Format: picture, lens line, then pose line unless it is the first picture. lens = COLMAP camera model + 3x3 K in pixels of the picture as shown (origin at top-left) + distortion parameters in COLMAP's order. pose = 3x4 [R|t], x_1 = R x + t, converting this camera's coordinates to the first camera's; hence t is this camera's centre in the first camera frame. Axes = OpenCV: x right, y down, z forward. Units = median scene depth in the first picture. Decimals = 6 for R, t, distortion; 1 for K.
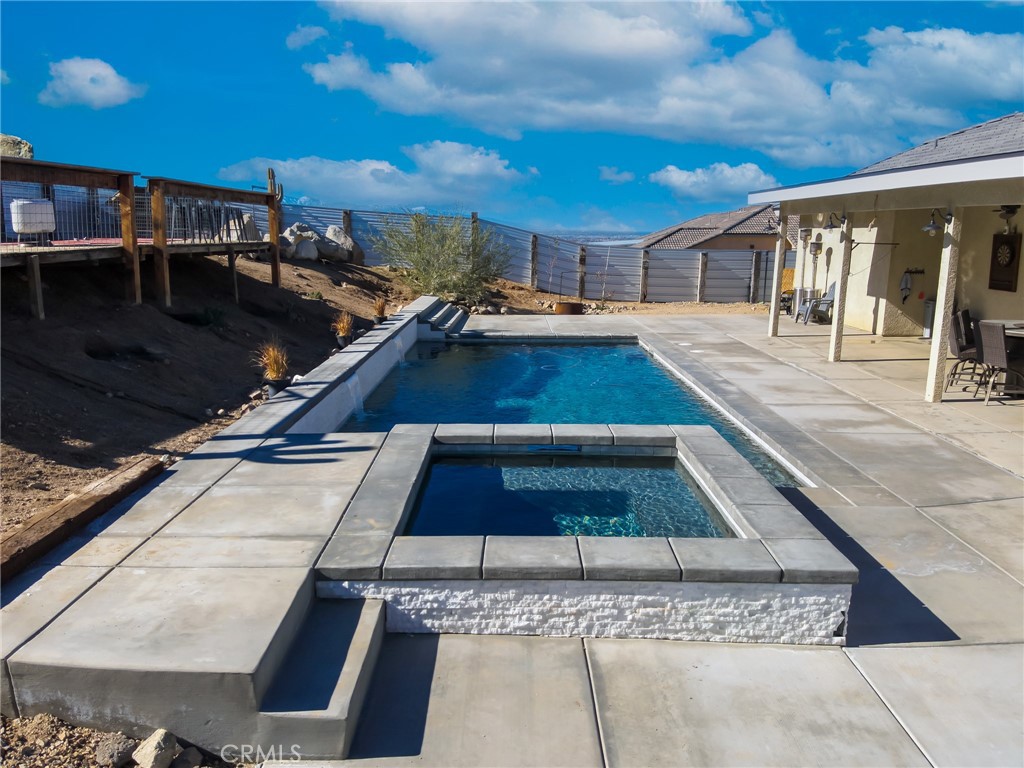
lens RADIAL K [[811.9, 0, 513.3], [0, 811.9, 385.2], [0, 0, 1]] dist [0.058479, -0.100567]
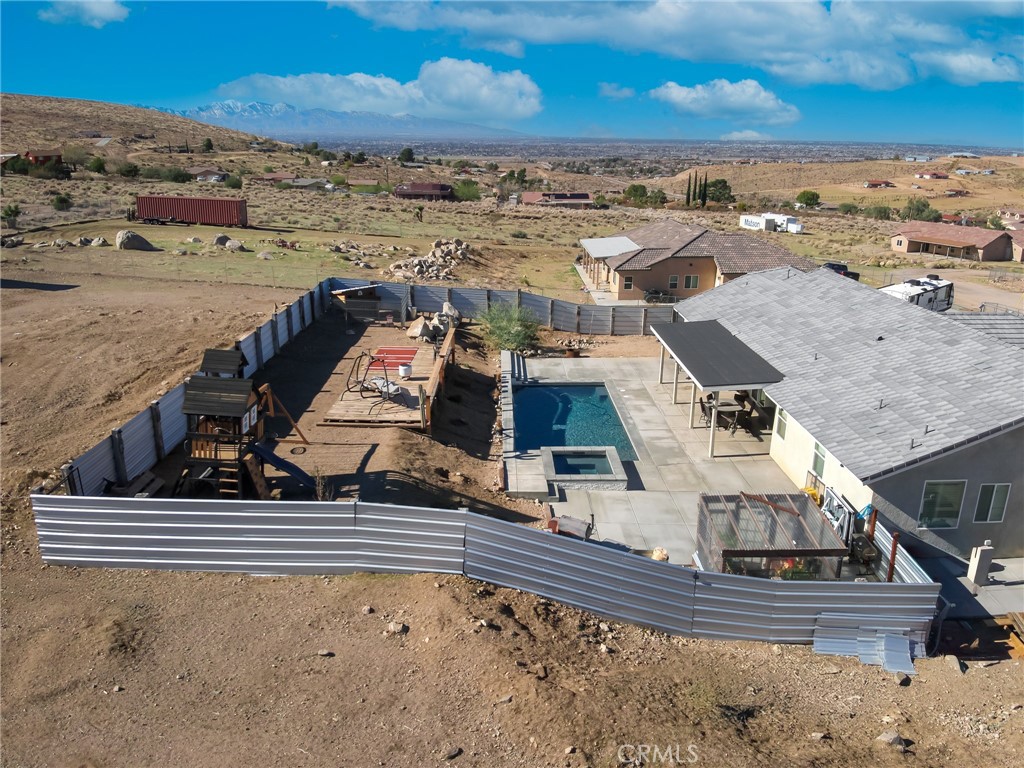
lens RADIAL K [[811.9, 0, 508.8], [0, 811.9, 383.2], [0, 0, 1]] dist [0.058479, -0.100567]
pose [[0.999901, -0.009871, 0.010018, -0.259475], [0.008804, 0.994800, 0.101469, -0.527223], [-0.010968, -0.101370, 0.994788, -2.352714]]
